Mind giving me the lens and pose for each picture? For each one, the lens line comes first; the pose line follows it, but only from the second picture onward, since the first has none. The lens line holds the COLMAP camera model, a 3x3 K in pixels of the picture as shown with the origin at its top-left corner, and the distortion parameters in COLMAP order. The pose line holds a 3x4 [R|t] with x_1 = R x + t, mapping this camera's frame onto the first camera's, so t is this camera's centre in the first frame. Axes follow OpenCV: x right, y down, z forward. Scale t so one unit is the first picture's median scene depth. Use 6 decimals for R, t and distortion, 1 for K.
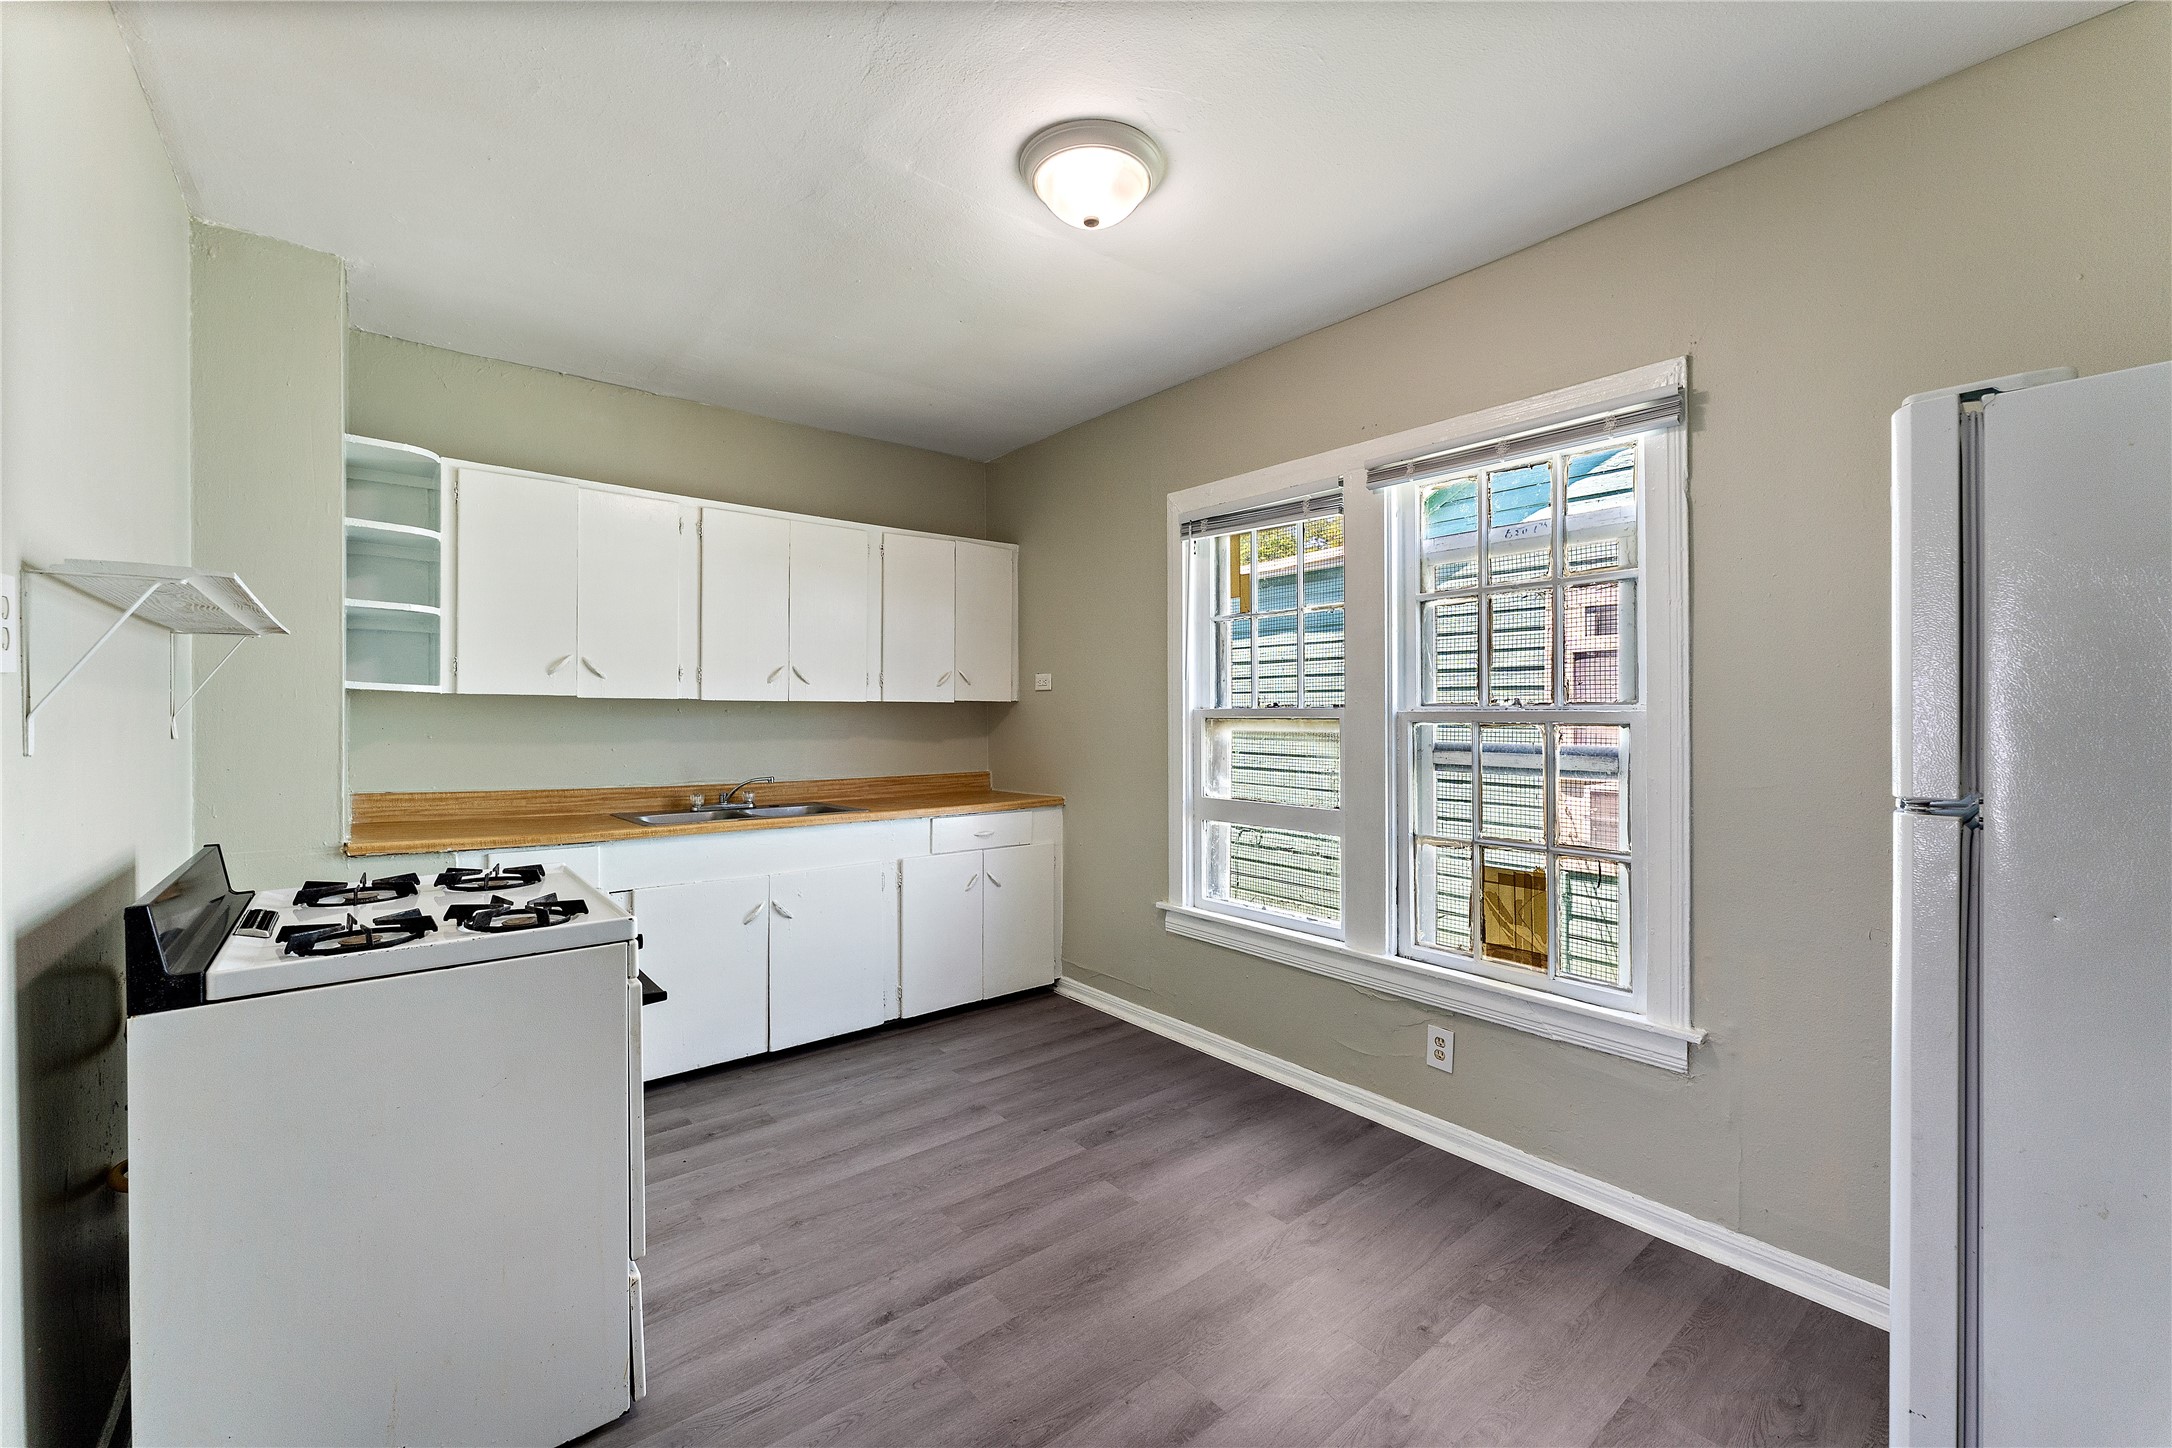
lens RADIAL K [[879.4, 0, 1088.3], [0, 879.4, 720.1], [0, 0, 1]] dist [0.001521, 0.000043]
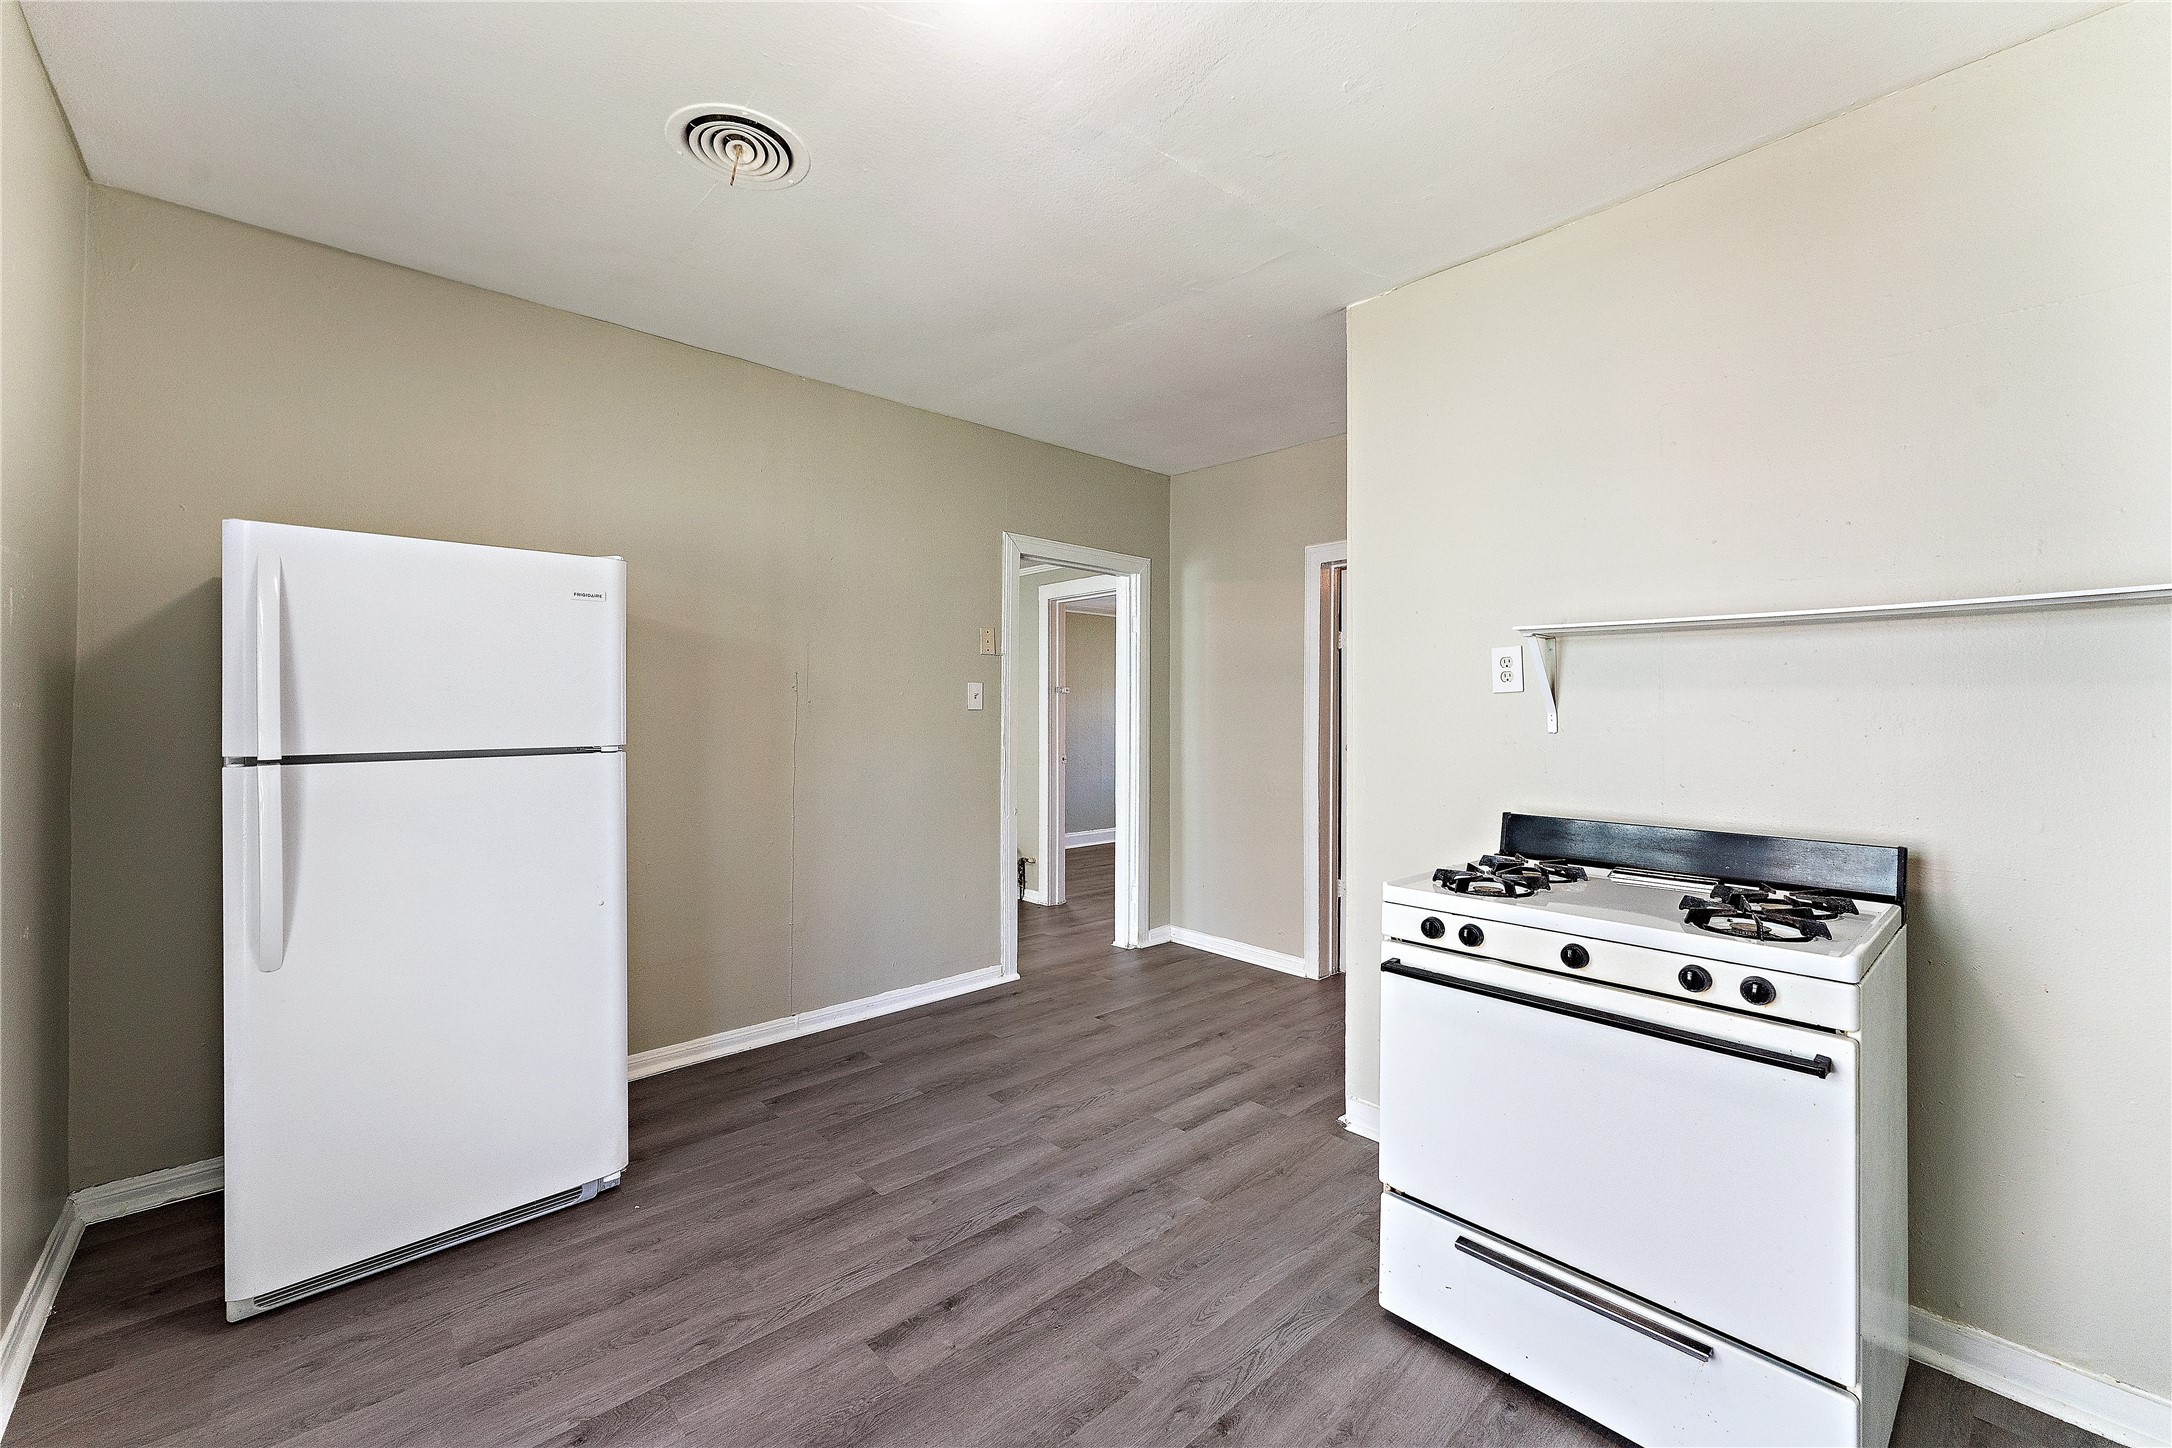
lens RADIAL K [[879.4, 0, 1081.7], [0, 879.4, 717.8], [0, 0, 1]] dist [0.001521, 0.000043]
pose [[-0.999324, 0.003789, -0.036557, -0.071229], [0.003608, 0.999981, 0.005008, 0.001209], [0.036575, 0.004873, -0.999319, 1.961680]]
